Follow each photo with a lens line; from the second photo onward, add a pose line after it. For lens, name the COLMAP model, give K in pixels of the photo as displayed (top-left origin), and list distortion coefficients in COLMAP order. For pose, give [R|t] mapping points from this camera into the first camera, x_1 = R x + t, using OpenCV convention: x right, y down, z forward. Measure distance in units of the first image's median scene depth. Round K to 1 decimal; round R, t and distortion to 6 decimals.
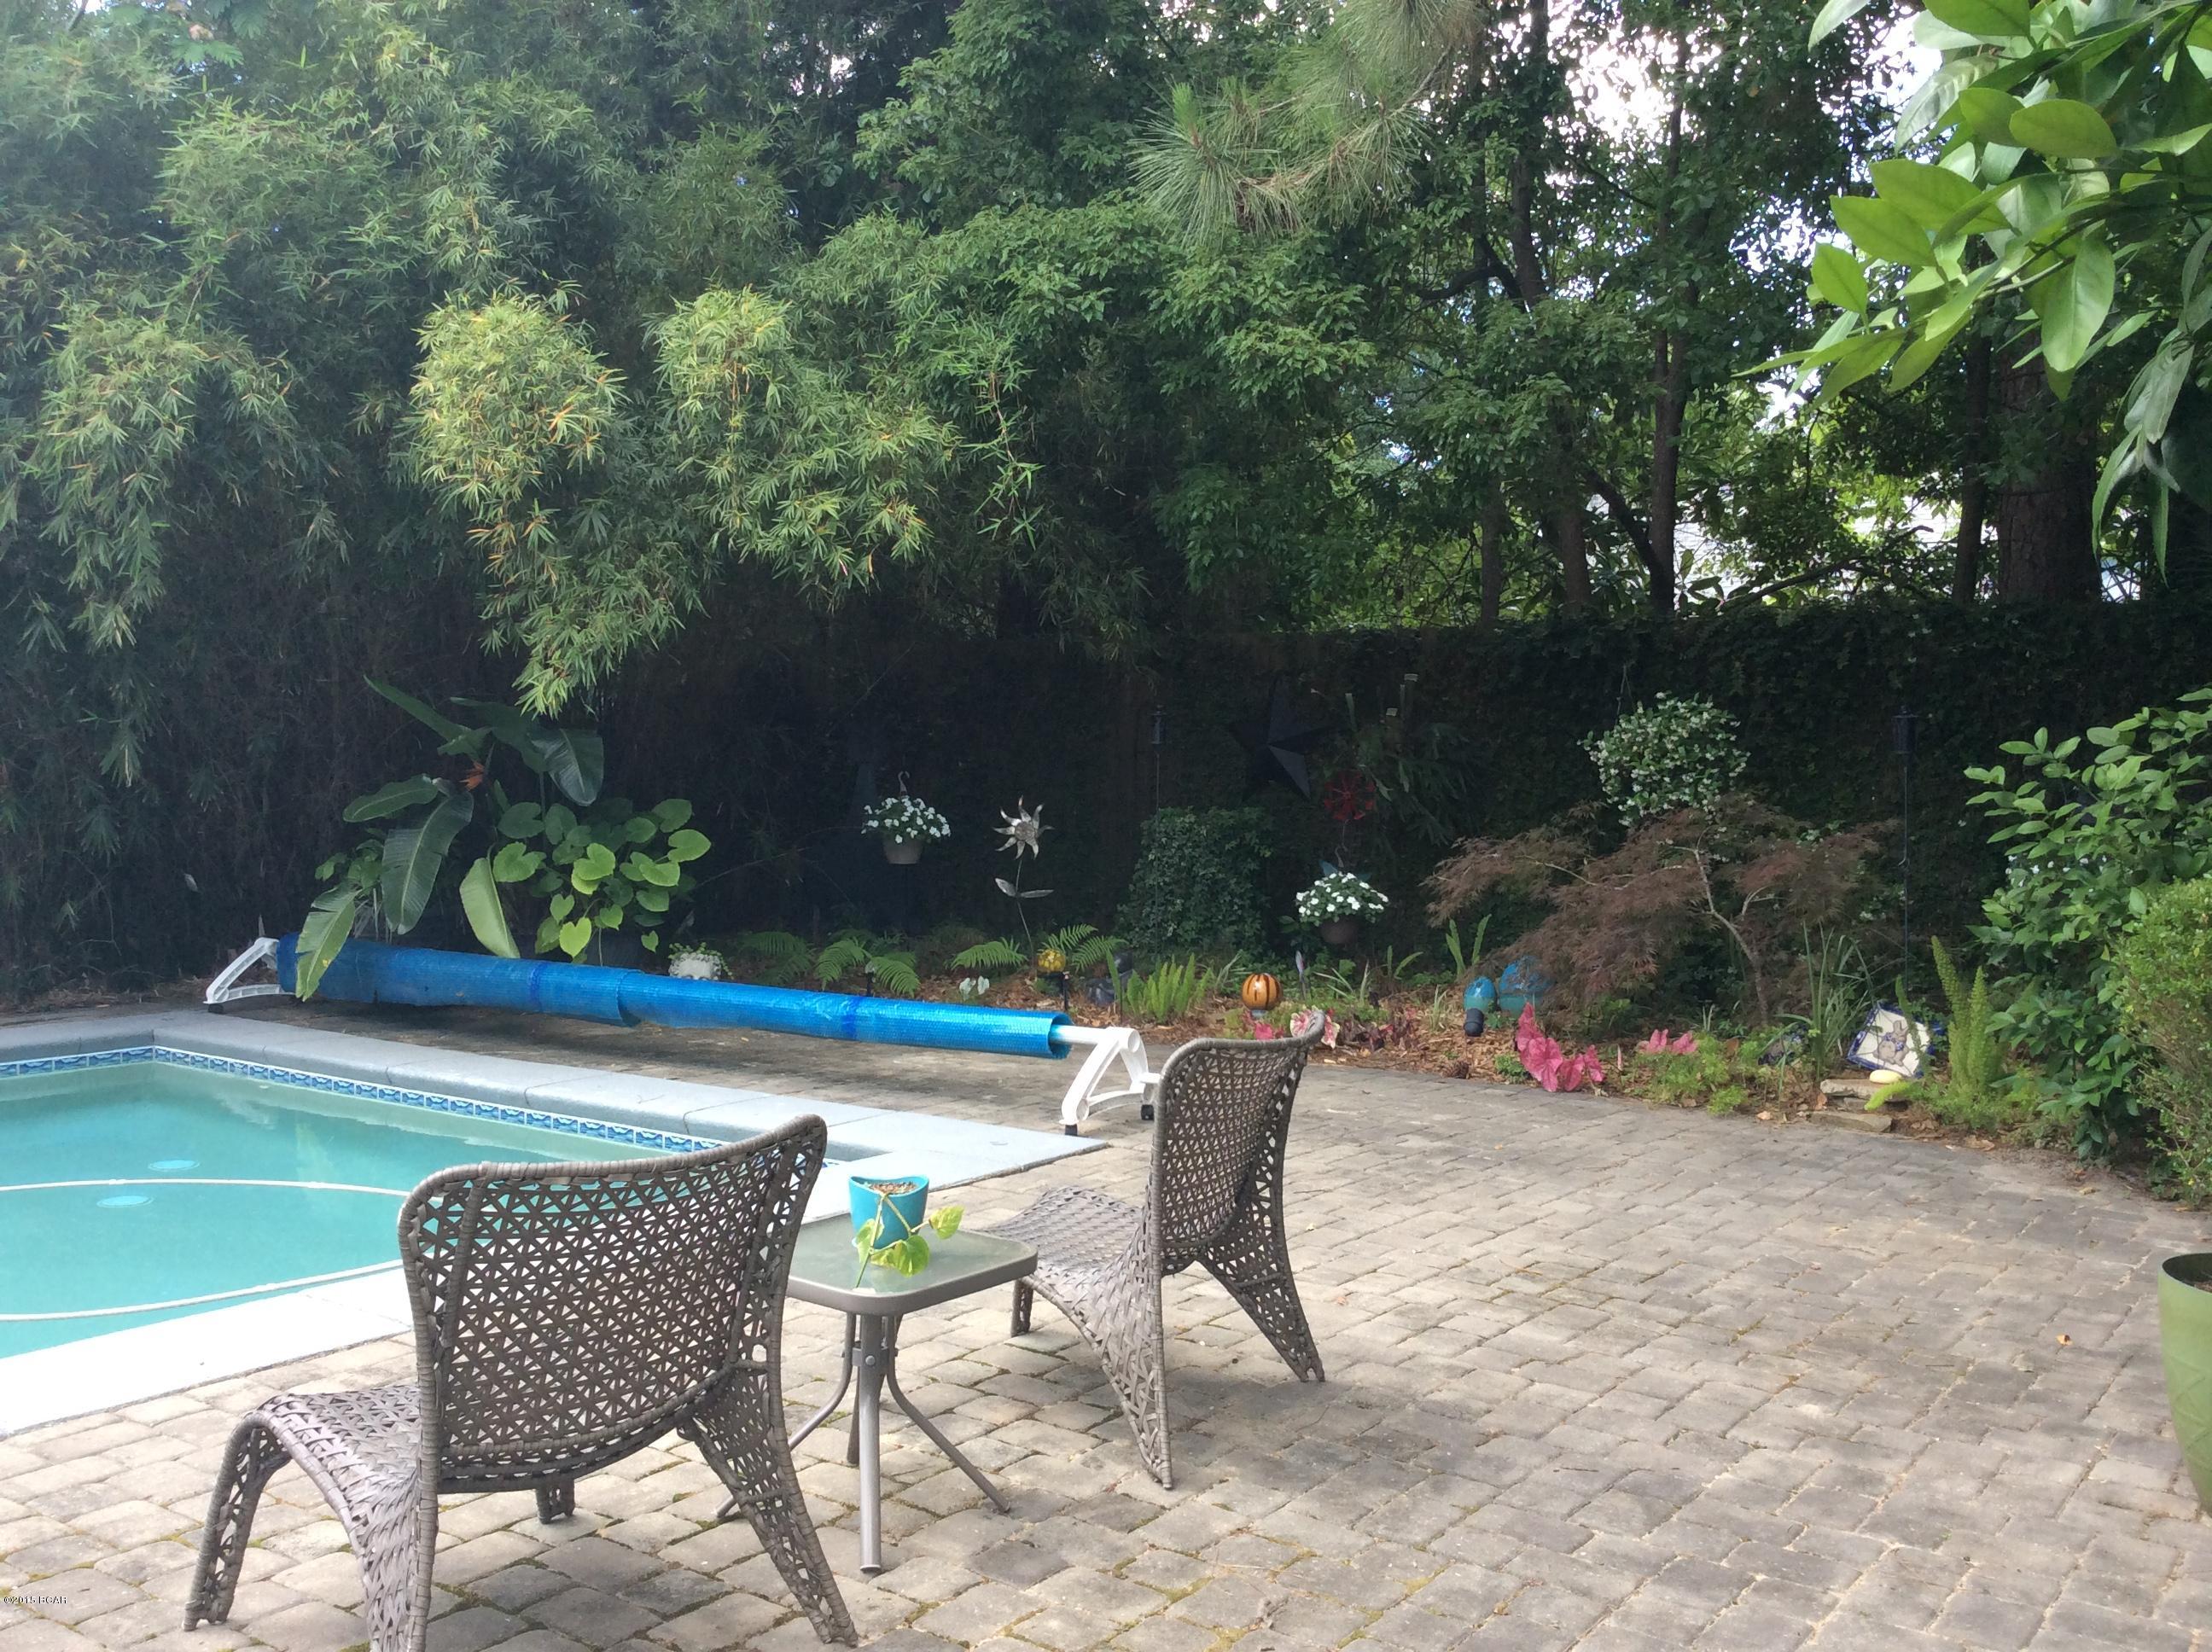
lens RADIAL K [[2024.4, 0, 1103.2], [0, 2024.4, 828.9], [0, 0, 1]] dist [0.143863, -0.302023]
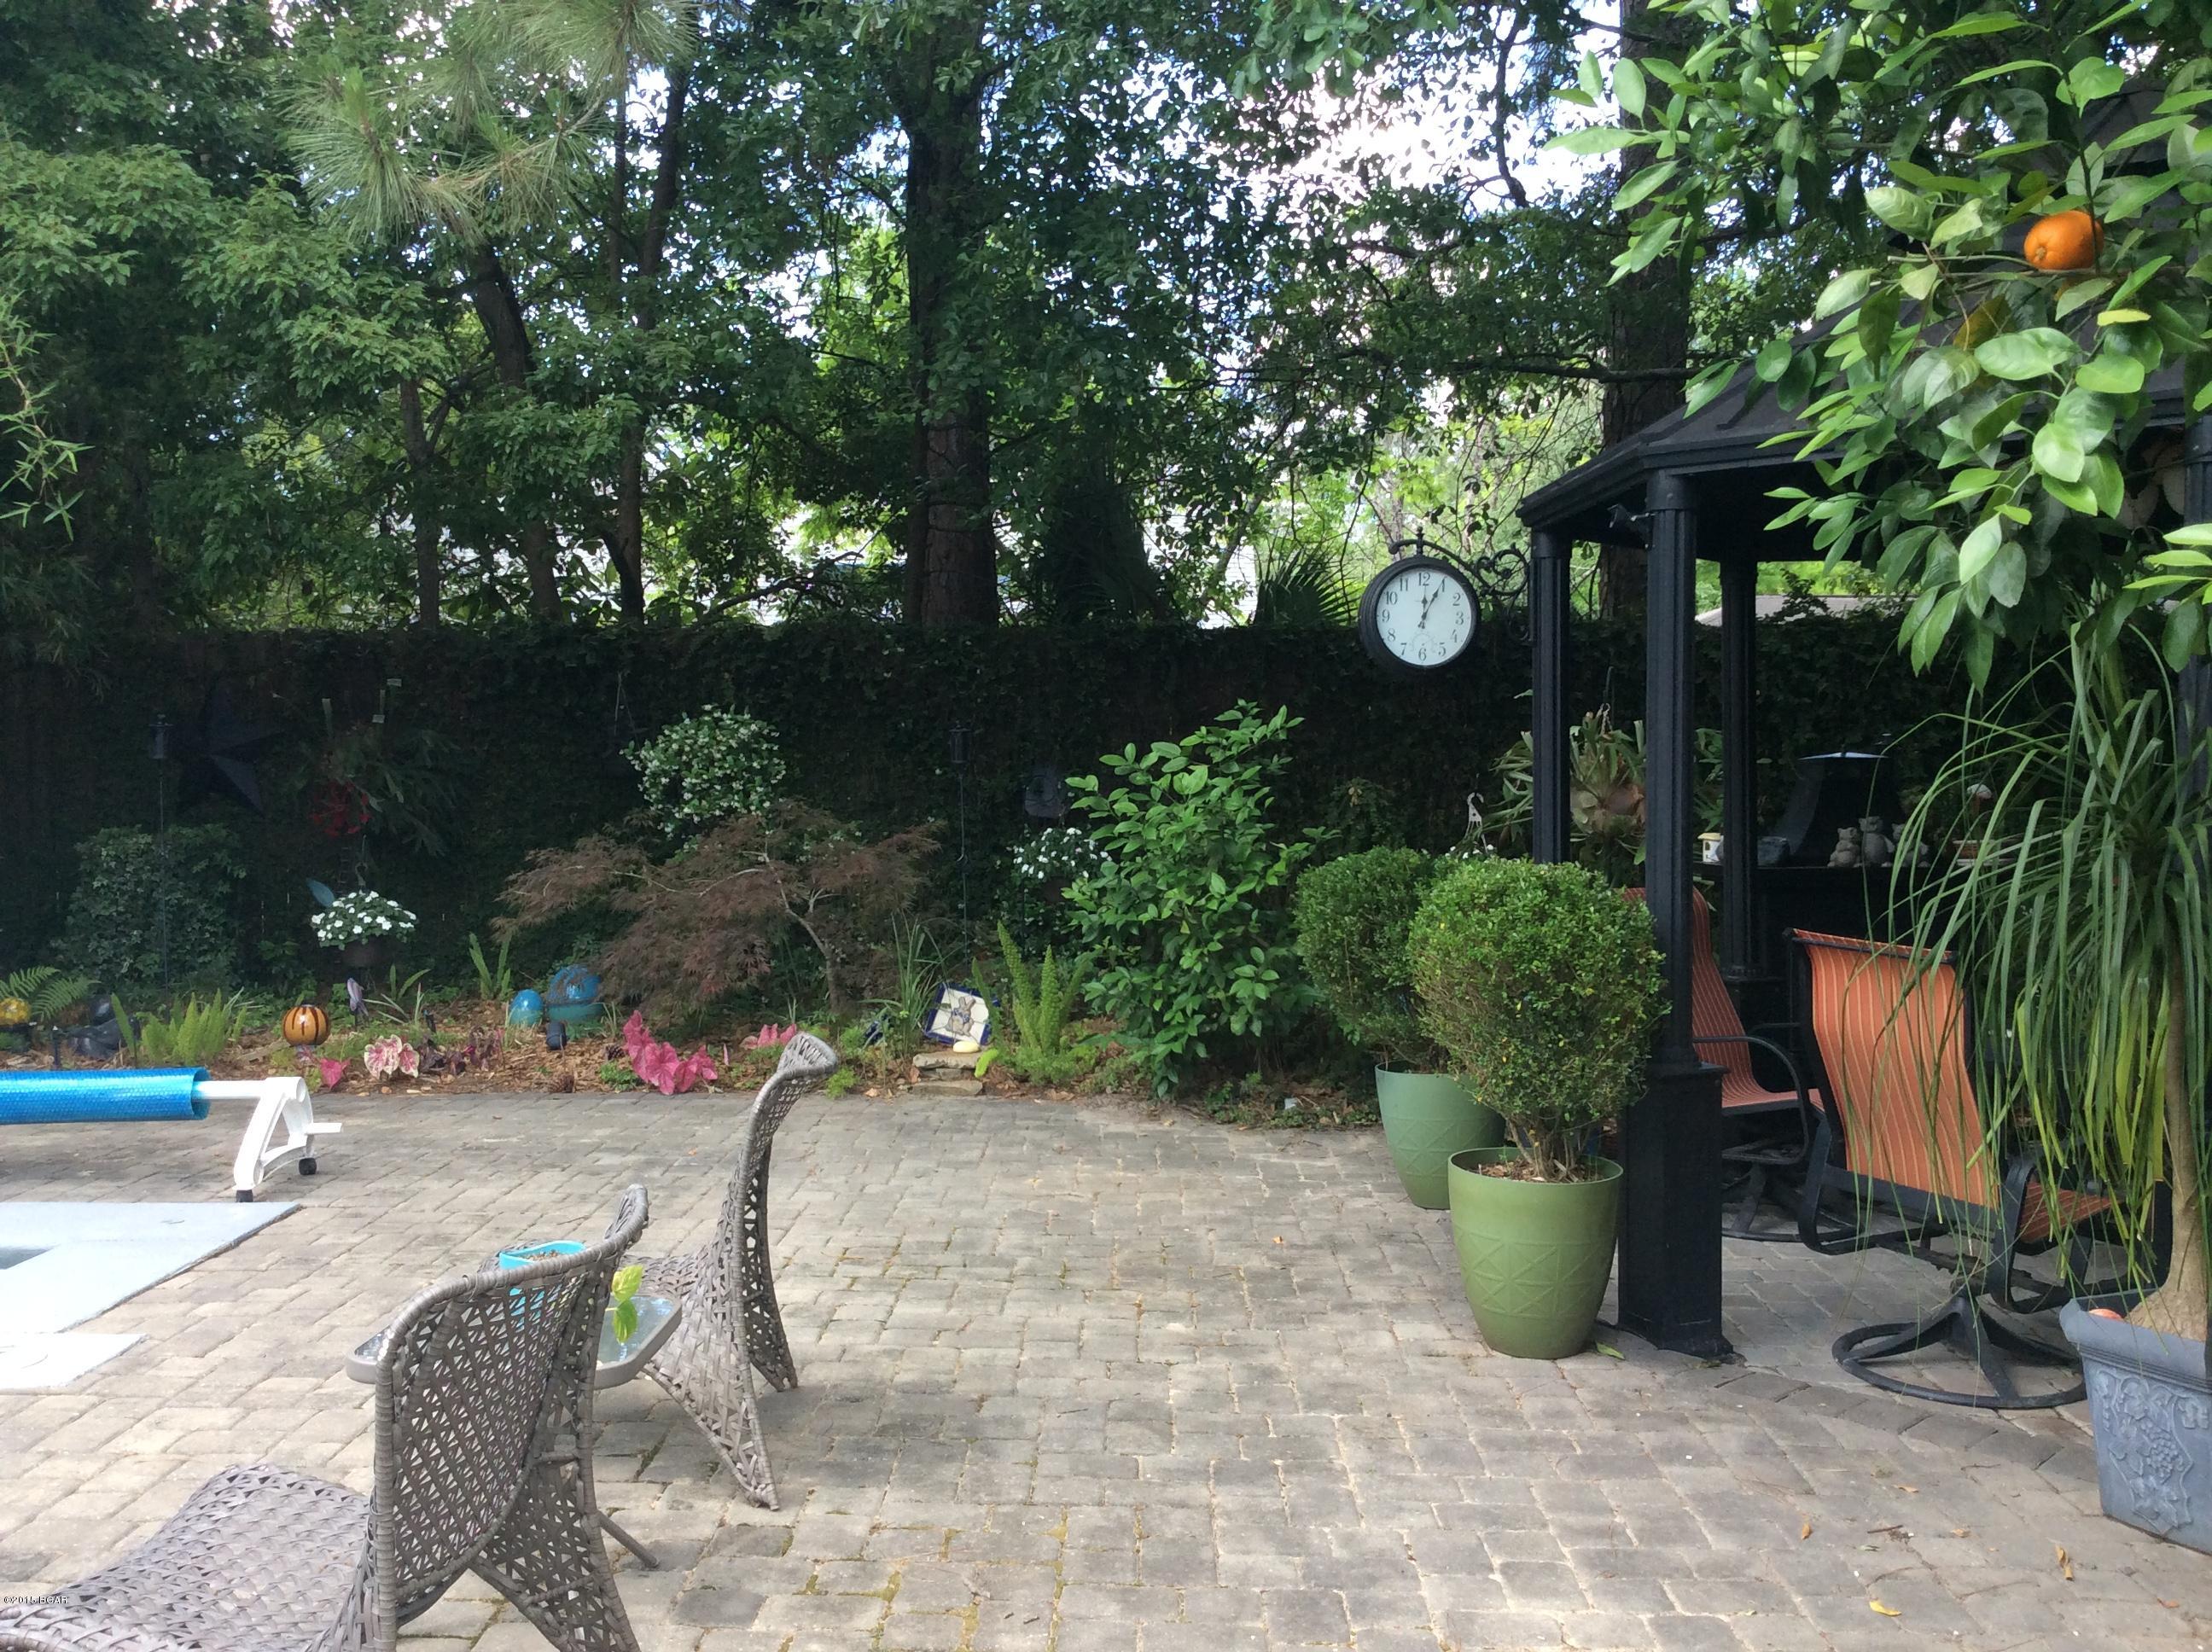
lens RADIAL K [[2042.3, 0, 1106.0], [0, 2042.3, 826.0], [0, 0, 1]] dist [0.068821, -0.176259]
pose [[0.813445, -0.033686, 0.580665, -0.188356], [0.031682, 0.999406, 0.013597, -0.013227], [-0.580778, 0.007336, 0.814029, 0.027601]]
